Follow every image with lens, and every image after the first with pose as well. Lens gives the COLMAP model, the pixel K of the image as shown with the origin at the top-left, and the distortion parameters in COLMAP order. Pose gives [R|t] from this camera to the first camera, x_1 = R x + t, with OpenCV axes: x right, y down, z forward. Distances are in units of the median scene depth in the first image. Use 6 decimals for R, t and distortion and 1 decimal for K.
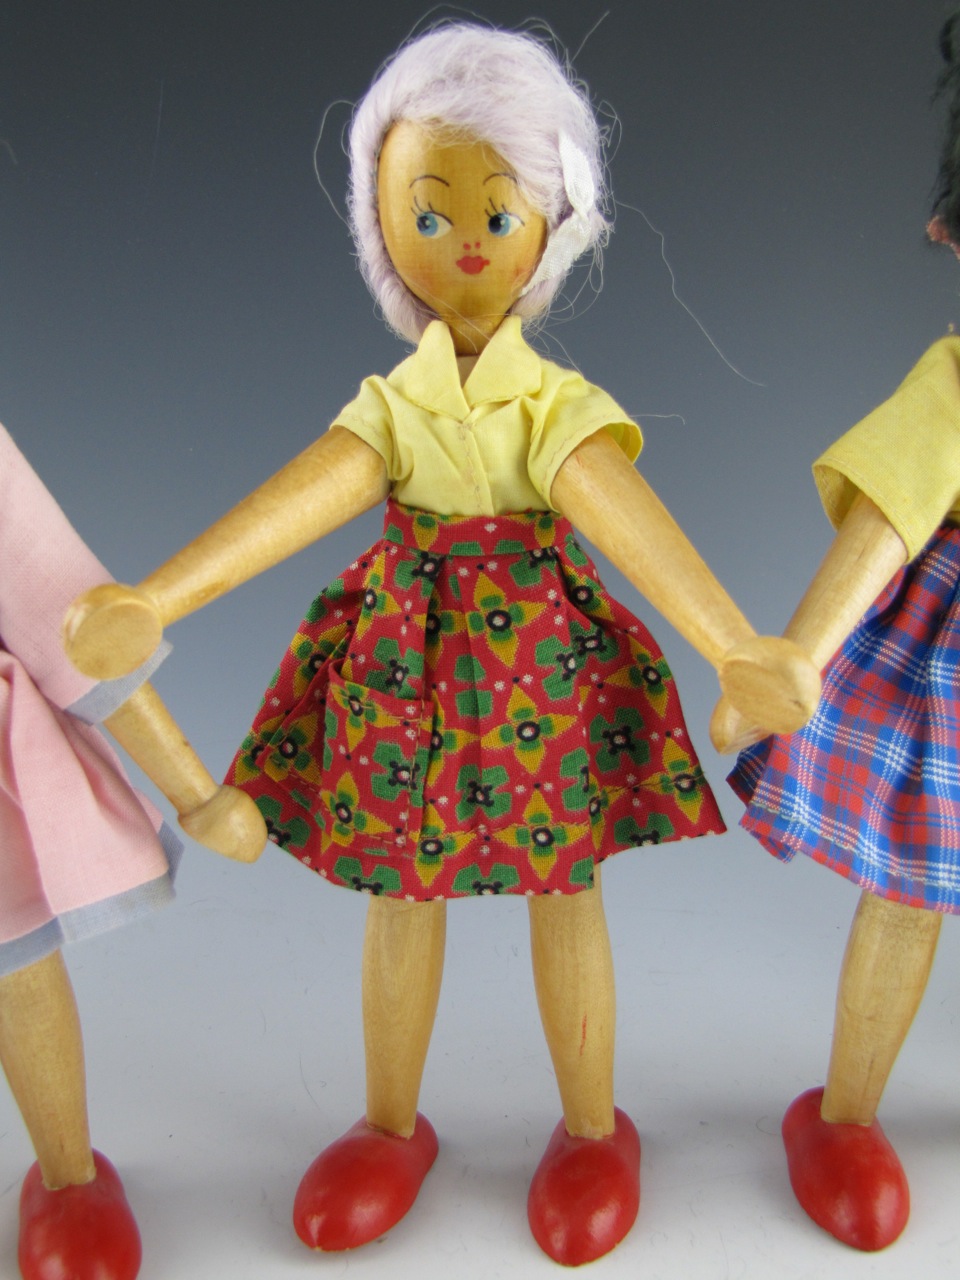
lens RADIAL K [[1503.4, 0, 494.7], [0, 1503.4, 664.3], [0, 0, 1]] dist [-0.086935, 0.000000]
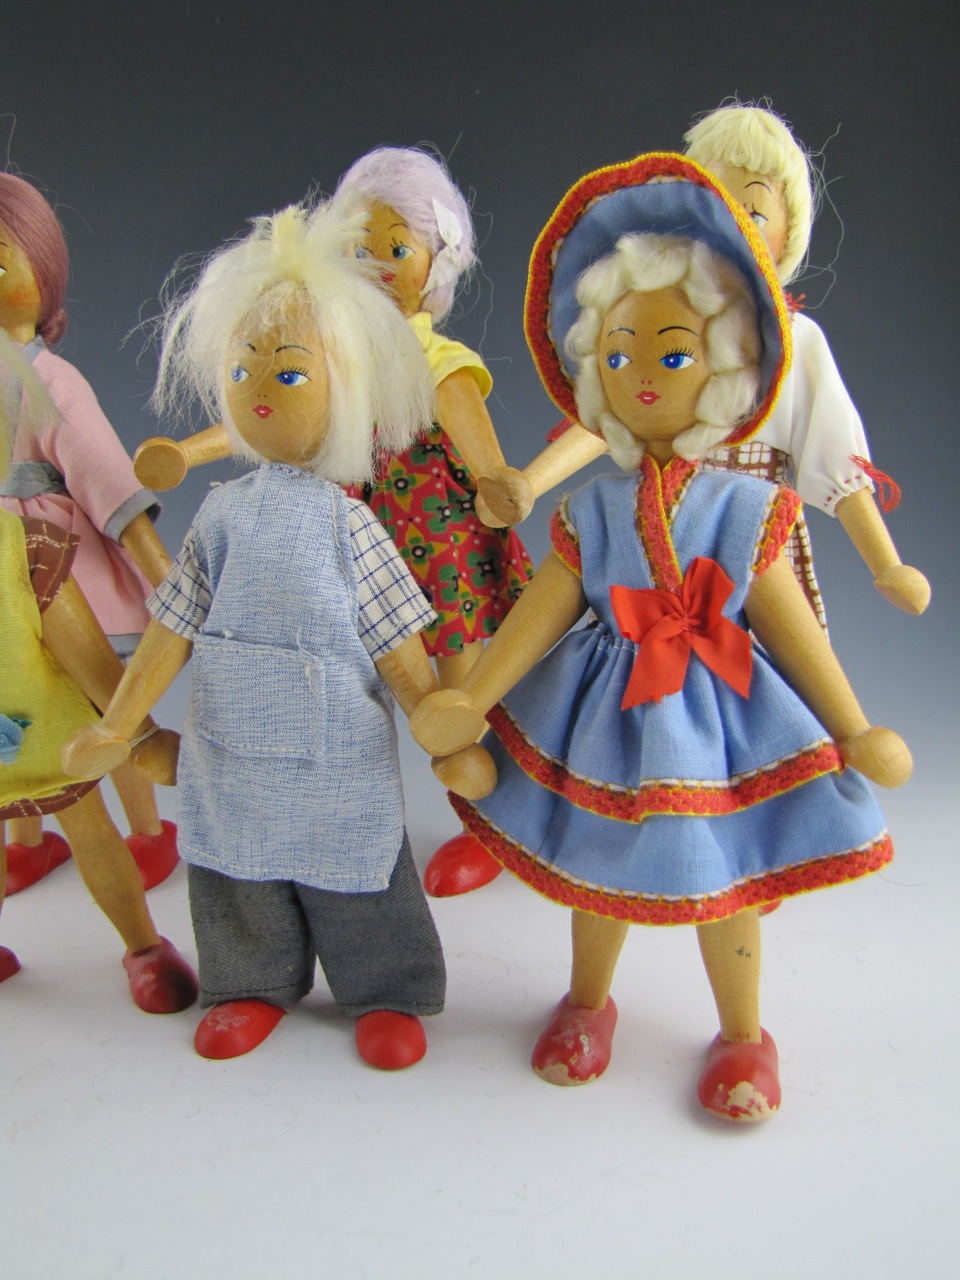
lens RADIAL K [[1057.3, 0, 479.1], [0, 1057.3, 641.0], [0, 0, 1]] dist [-0.184261, 0.122890]
pose [[0.973777, 0.033679, -0.224998, 0.353282], [-0.046412, 0.997592, -0.051543, 0.199965], [0.222720, 0.060635, 0.972995, -0.115319]]
